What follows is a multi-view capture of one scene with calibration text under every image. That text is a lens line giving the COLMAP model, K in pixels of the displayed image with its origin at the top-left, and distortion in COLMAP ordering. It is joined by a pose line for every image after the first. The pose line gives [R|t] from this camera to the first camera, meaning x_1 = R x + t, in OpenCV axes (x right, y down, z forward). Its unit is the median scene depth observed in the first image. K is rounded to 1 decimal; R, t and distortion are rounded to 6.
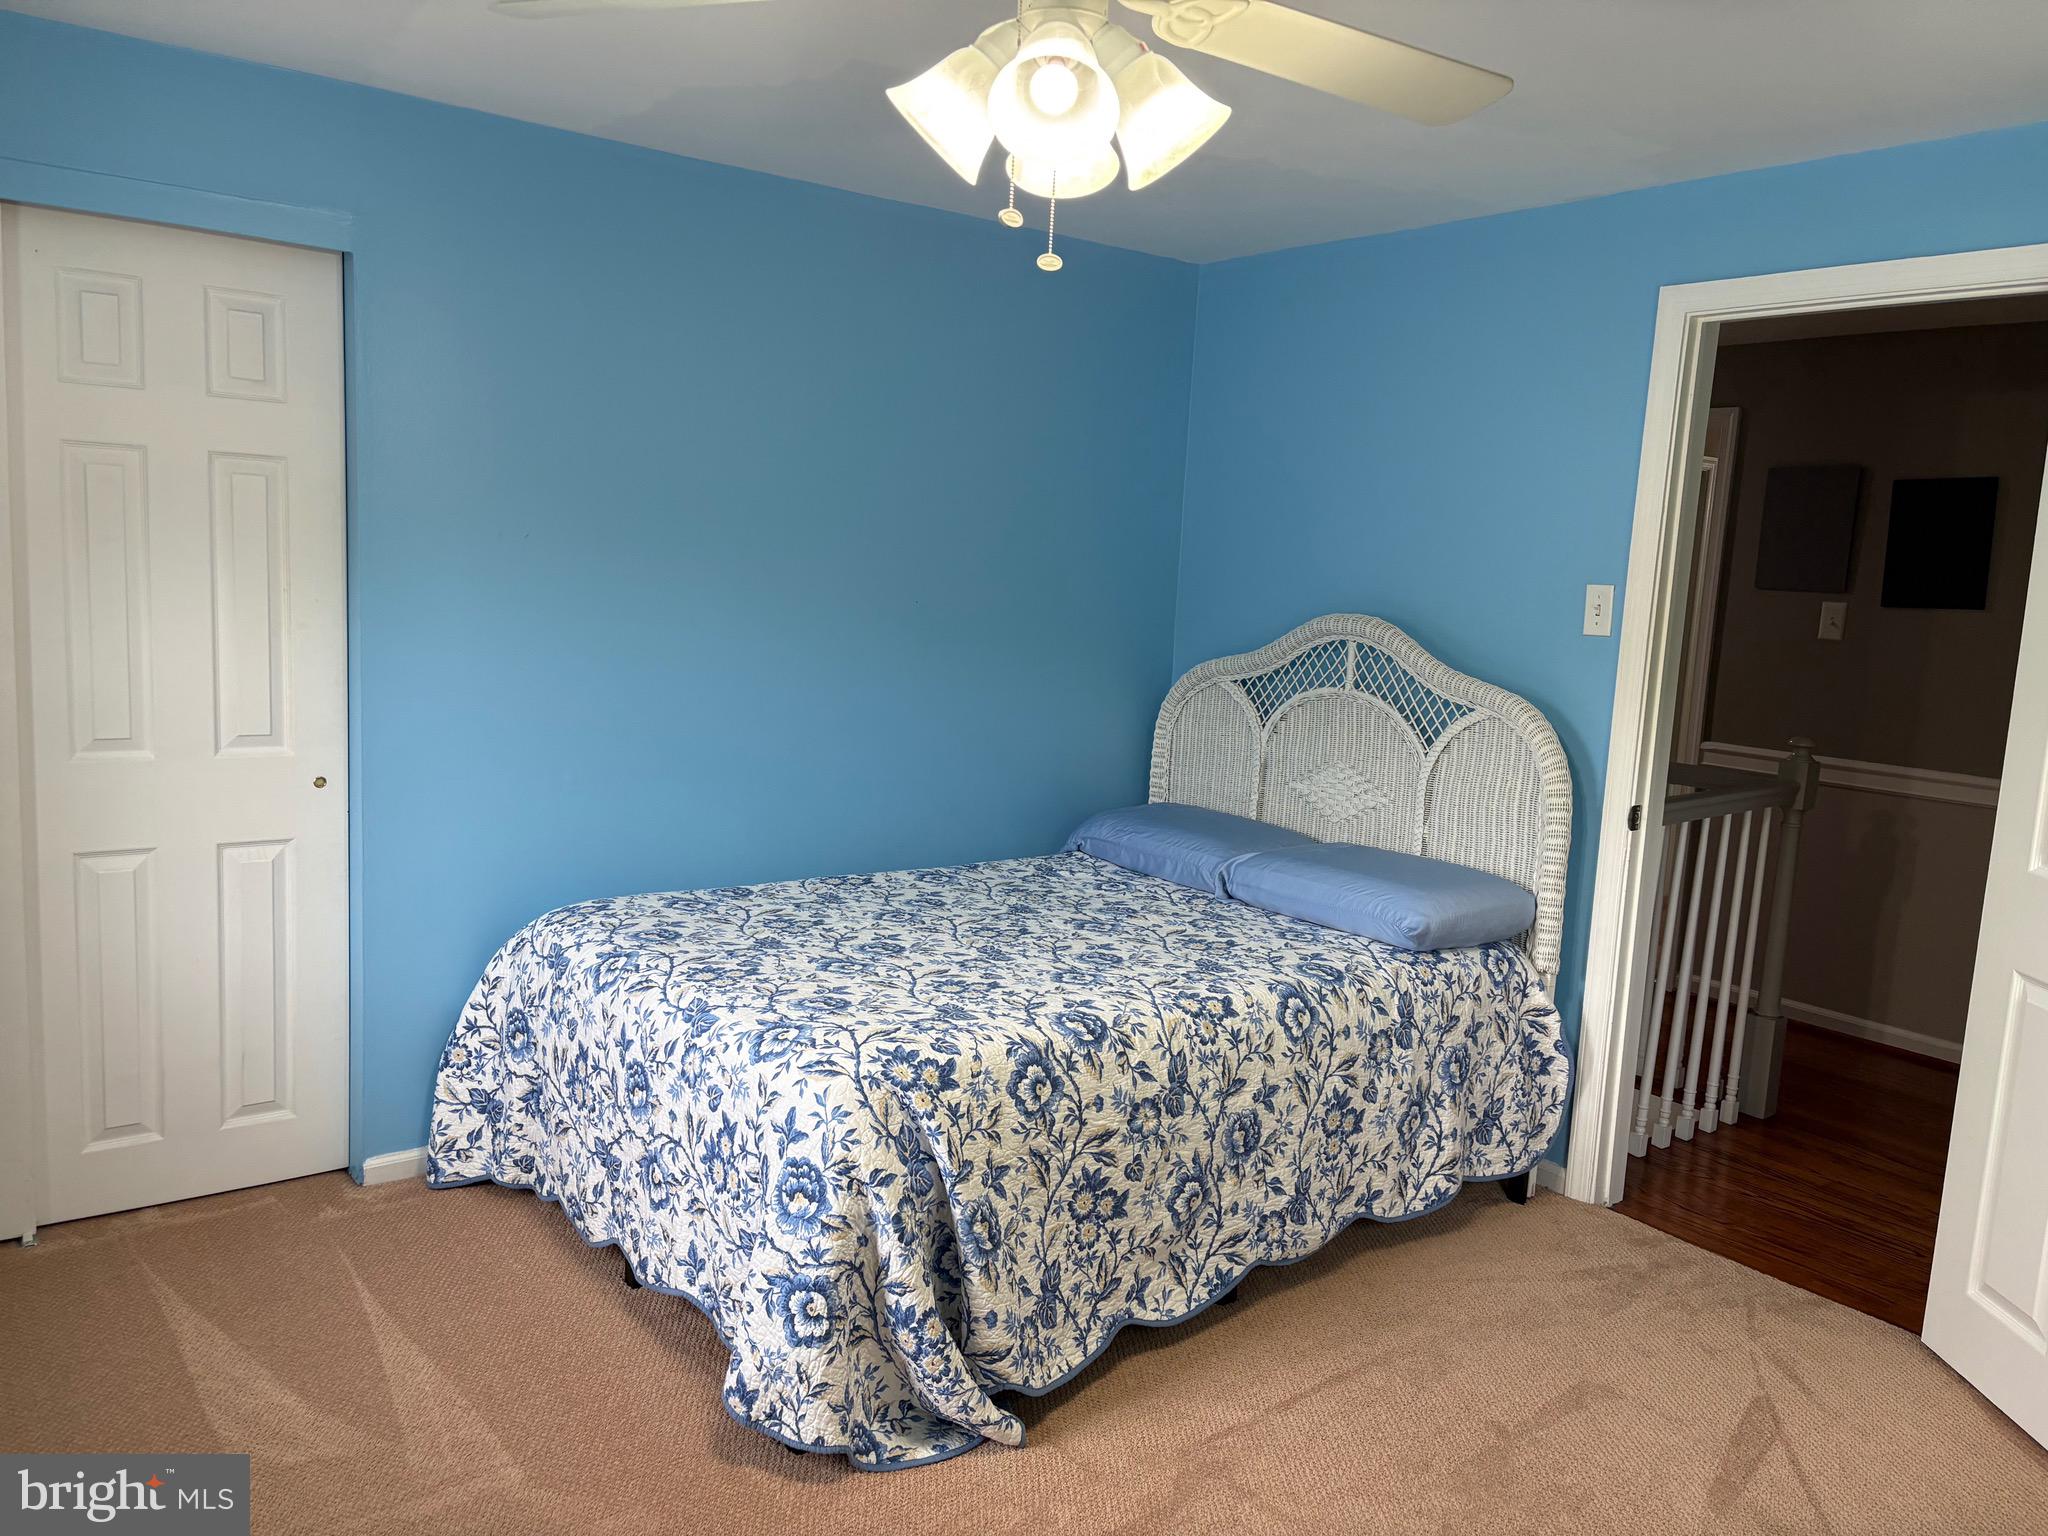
lens RADIAL K [[1552.9, 0, 1022.4], [0, 1552.9, 761.3], [0, 0, 1]] dist [0.054978, -0.056015]
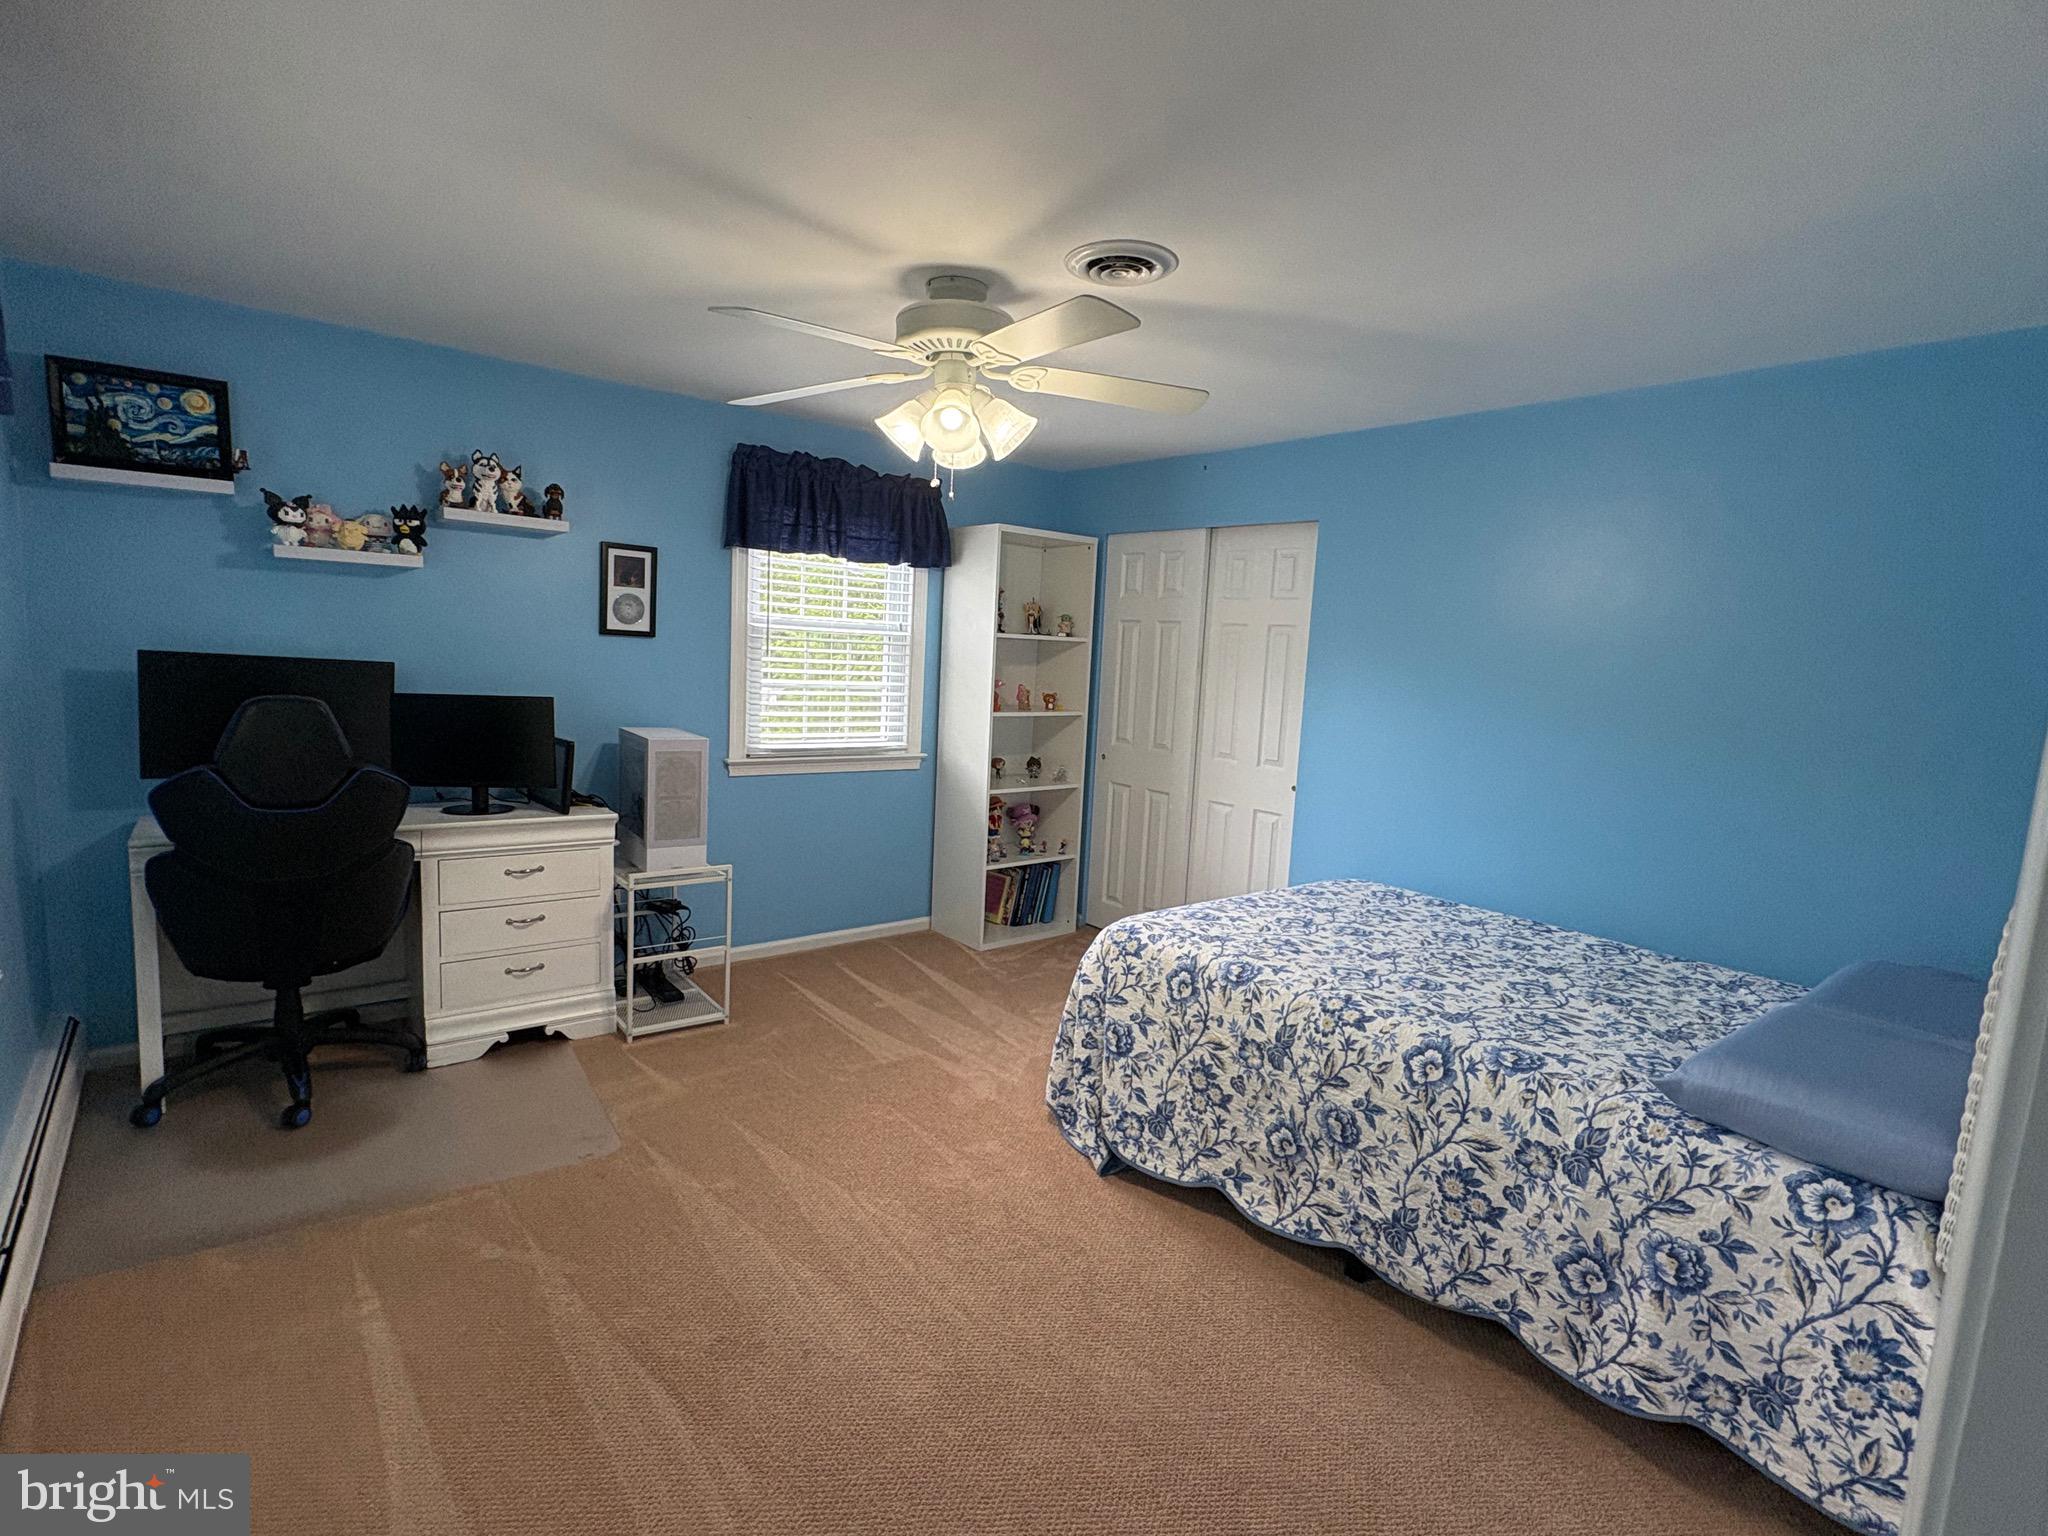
lens RADIAL K [[994.3, 0, 1029.4], [0, 994.3, 770.3], [0, 0, 1]] dist [0.002307, -0.000191]
pose [[0.042914, 0.074887, -0.996268, 0.850914], [-0.183365, 0.980838, 0.065829, -0.033985], [0.982108, 0.179856, 0.055823, 0.659589]]
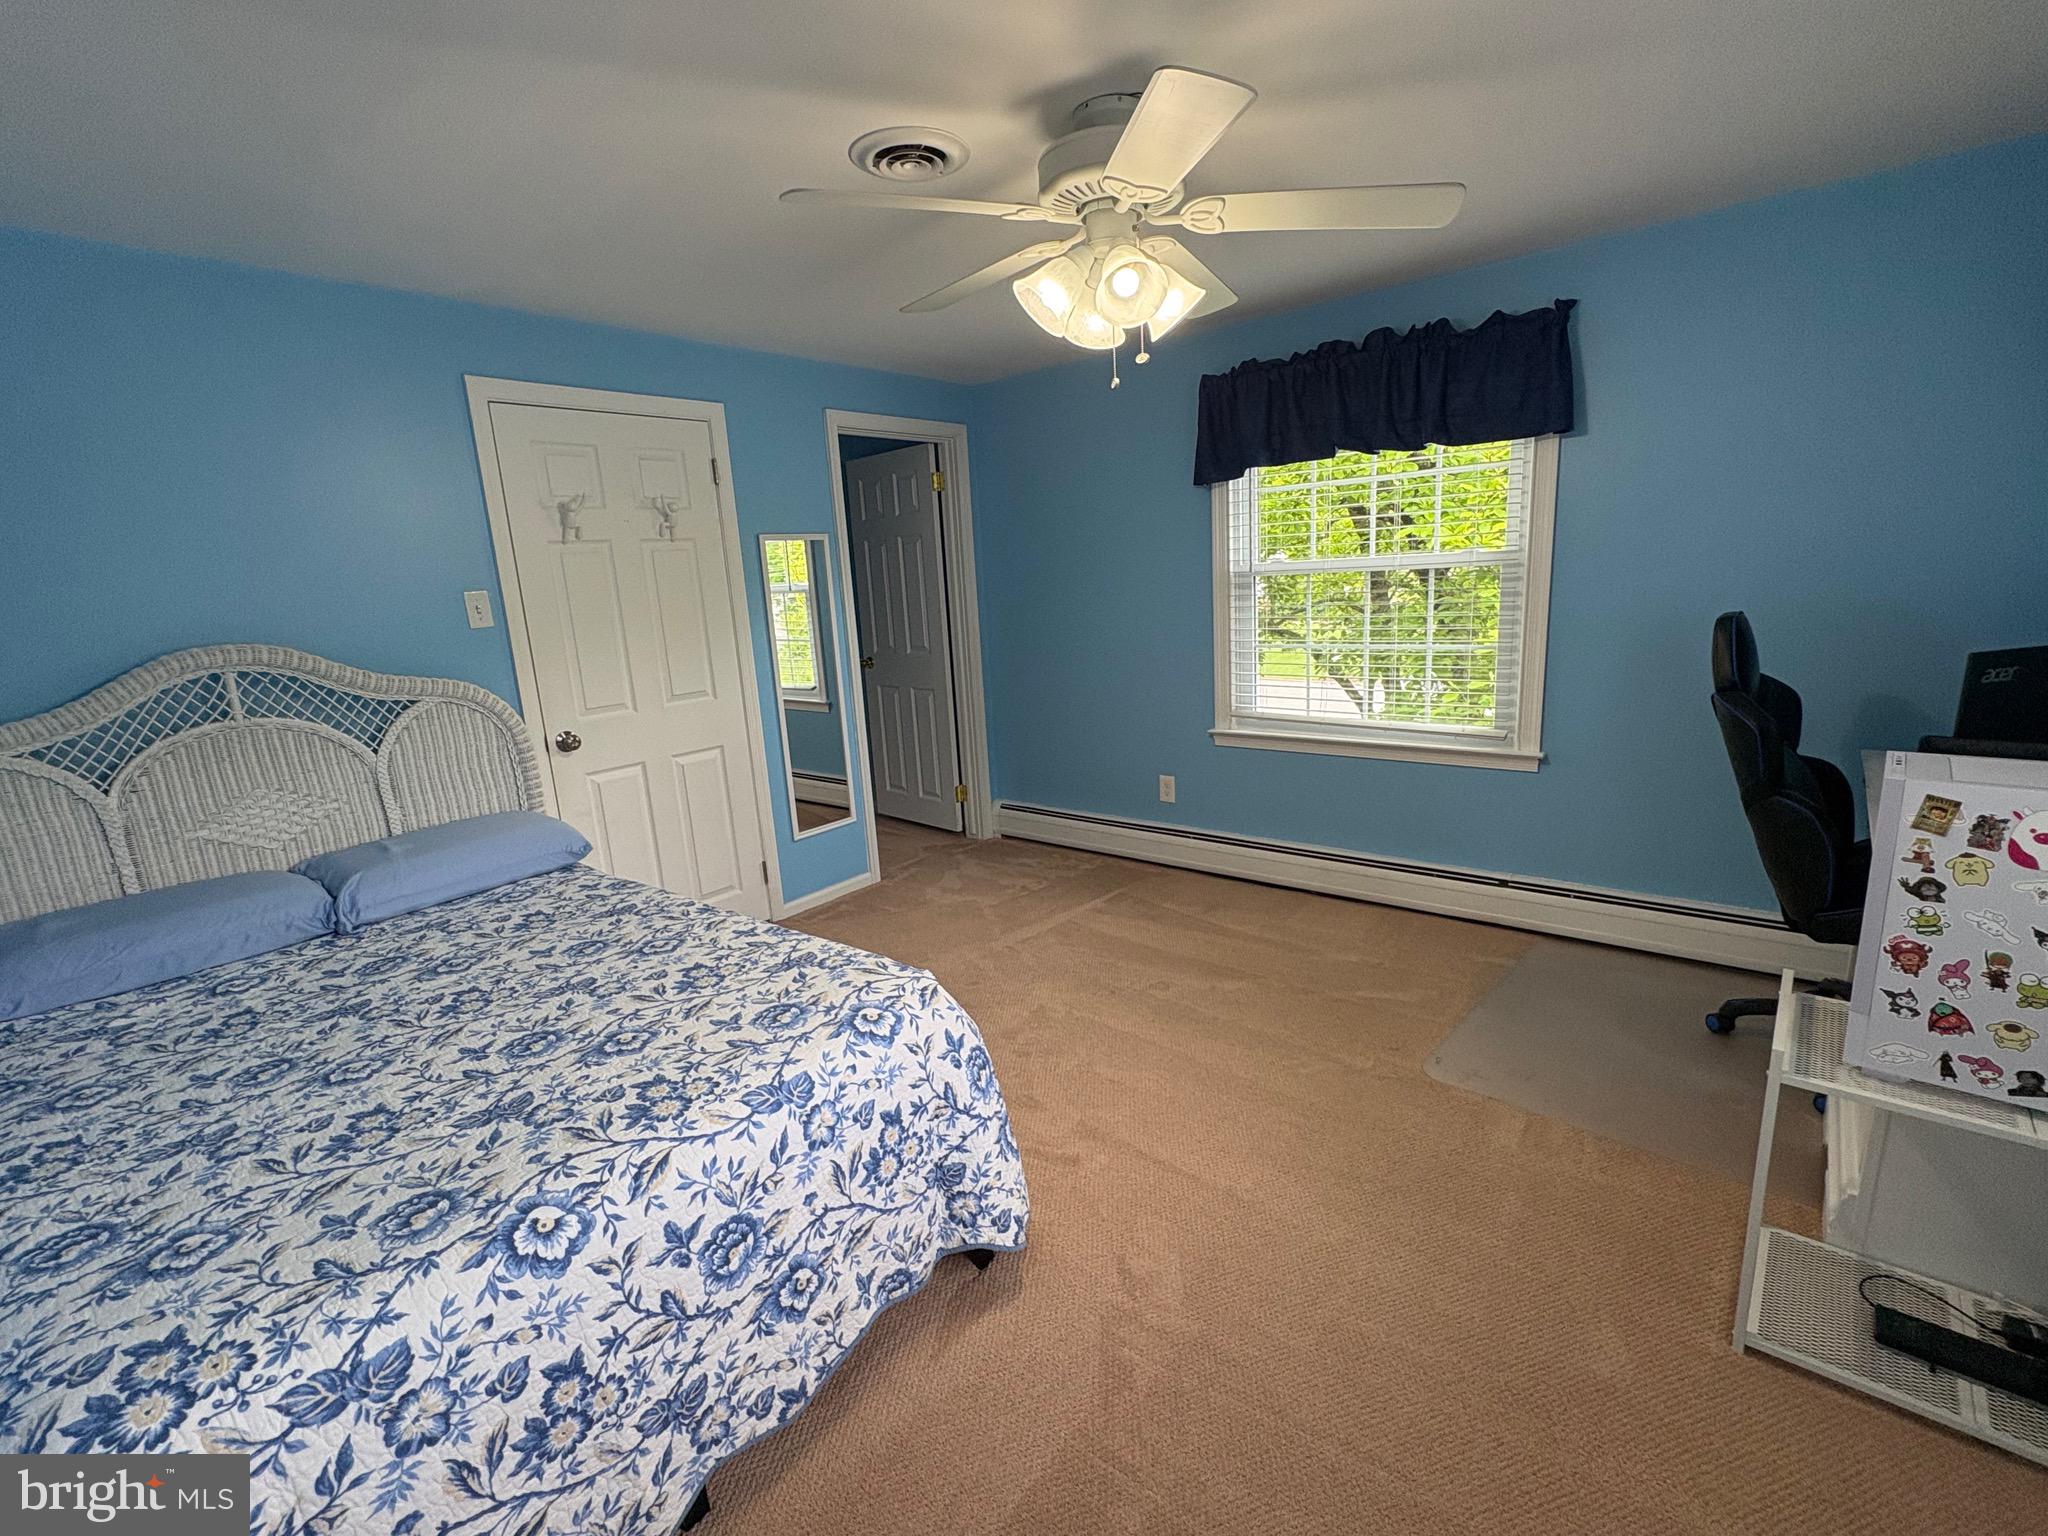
lens RADIAL K [[919.9, 0, 1023.5], [0, 919.9, 775.5], [0, 0, 1]] dist [0.018935, 0.000022]
pose [[-0.217767, -0.260117, 0.940700, -0.642219], [0.177028, 0.937317, 0.300163, -0.139175], [-0.959812, 0.231896, -0.158069, 0.823694]]
